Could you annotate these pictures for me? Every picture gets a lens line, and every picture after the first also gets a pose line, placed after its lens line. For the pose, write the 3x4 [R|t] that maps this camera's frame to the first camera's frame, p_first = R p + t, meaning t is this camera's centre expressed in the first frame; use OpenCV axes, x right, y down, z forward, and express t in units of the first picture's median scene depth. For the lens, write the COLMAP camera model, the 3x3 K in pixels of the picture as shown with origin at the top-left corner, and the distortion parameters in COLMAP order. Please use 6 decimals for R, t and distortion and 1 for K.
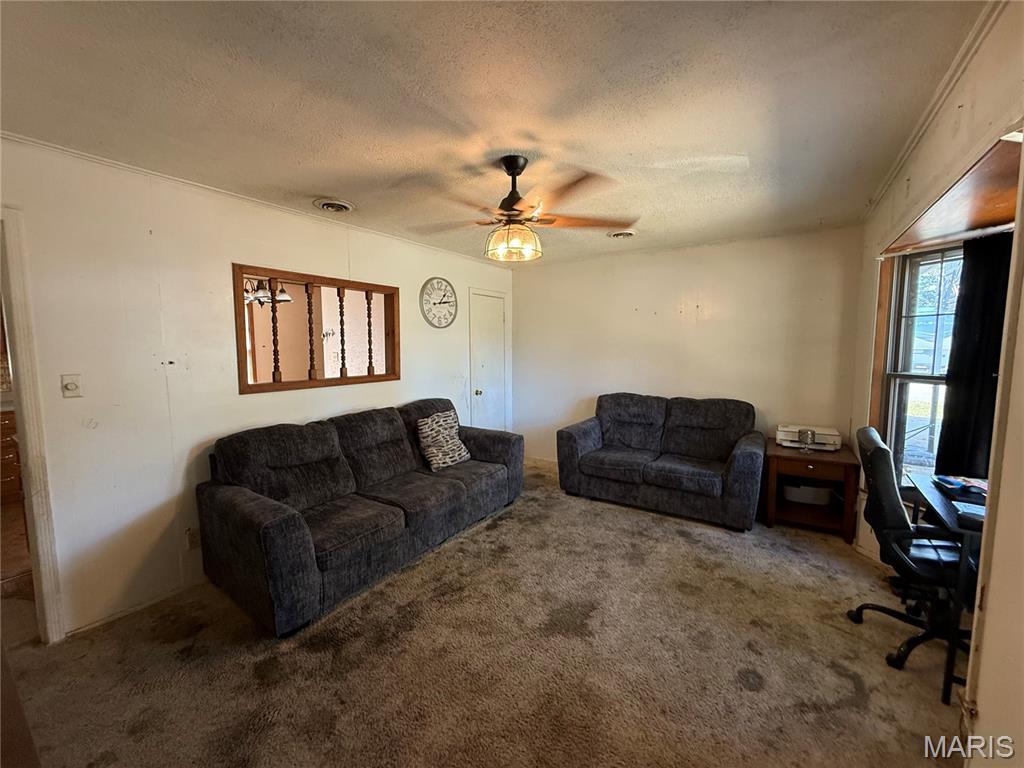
lens RADIAL K [[407.4, 0, 509.0], [0, 407.4, 384.7], [0, 0, 1]] dist [0.002647, -0.000309]
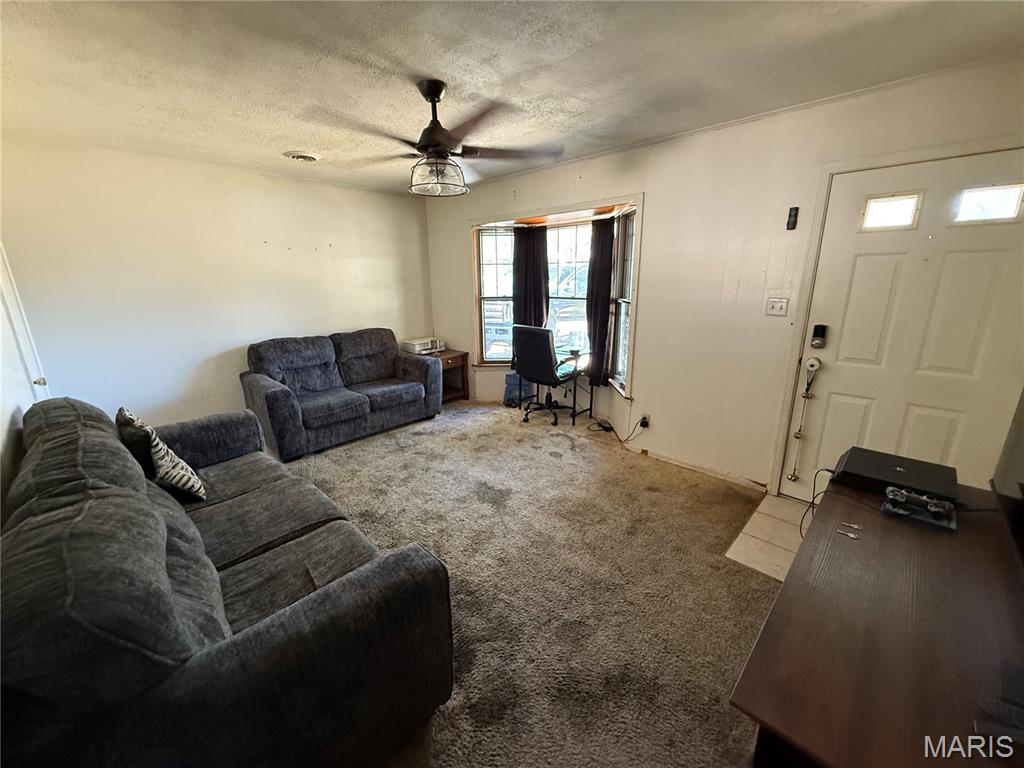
lens RADIAL K [[407.4, 0, 511.7], [0, 407.4, 382.9], [0, 0, 1]] dist [0.002647, -0.000309]
pose [[0.173824, -0.247515, 0.953164, -0.820664], [0.107302, 0.966896, 0.231513, -0.061981], [-0.978914, 0.062034, 0.194628, 0.532274]]
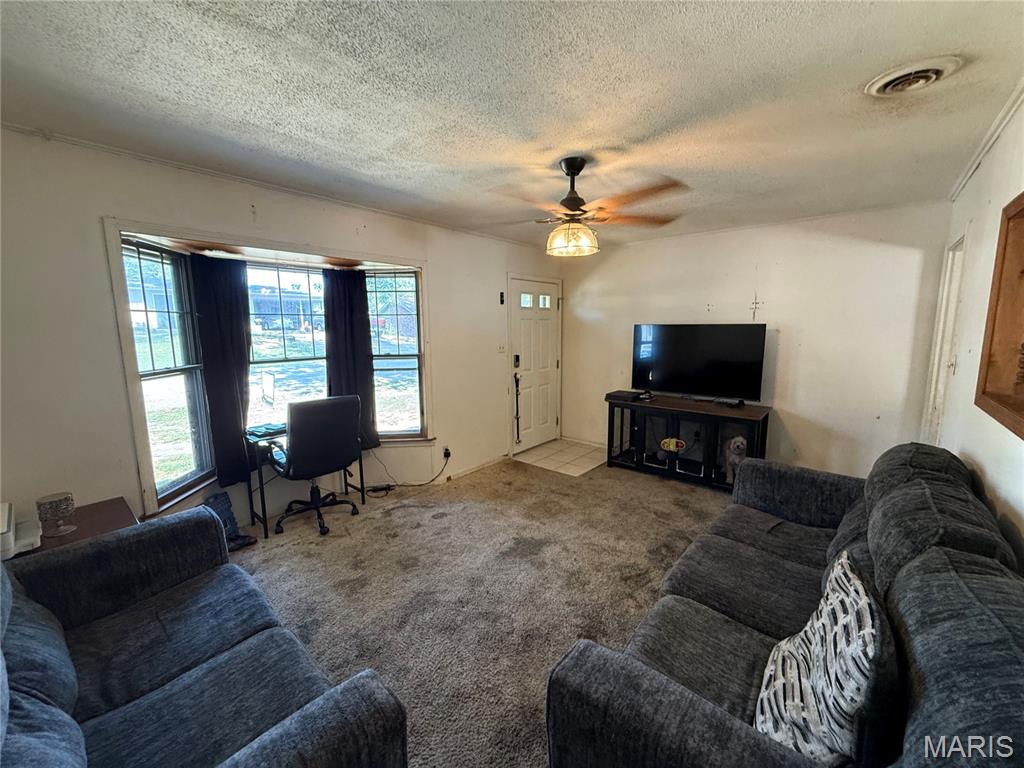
lens RADIAL K [[407.4, 0, 509.7], [0, 407.4, 380.5], [0, 0, 1]] dist [0.002647, -0.000309]
pose [[-0.993235, 0.000499, 0.116124, 0.040540], [0.027142, 0.973289, 0.227972, -0.190899], [-0.112909, 0.229582, -0.966718, 1.729581]]
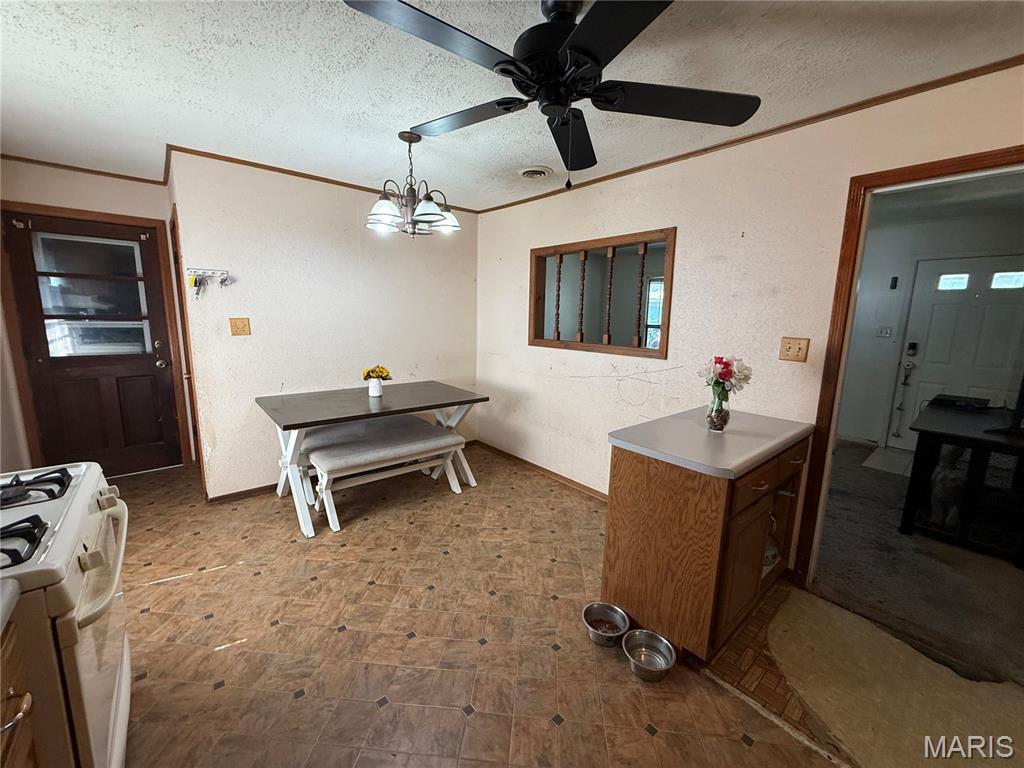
lens RADIAL K [[407.4, 0, 512.3], [0, 407.4, 382.5], [0, 0, 1]] dist [0.002647, -0.000309]
pose [[0.266388, -0.140452, 0.953578, -1.783247], [0.064582, 0.989704, 0.127732, -0.052591], [-0.961700, 0.027557, 0.272715, 1.113878]]
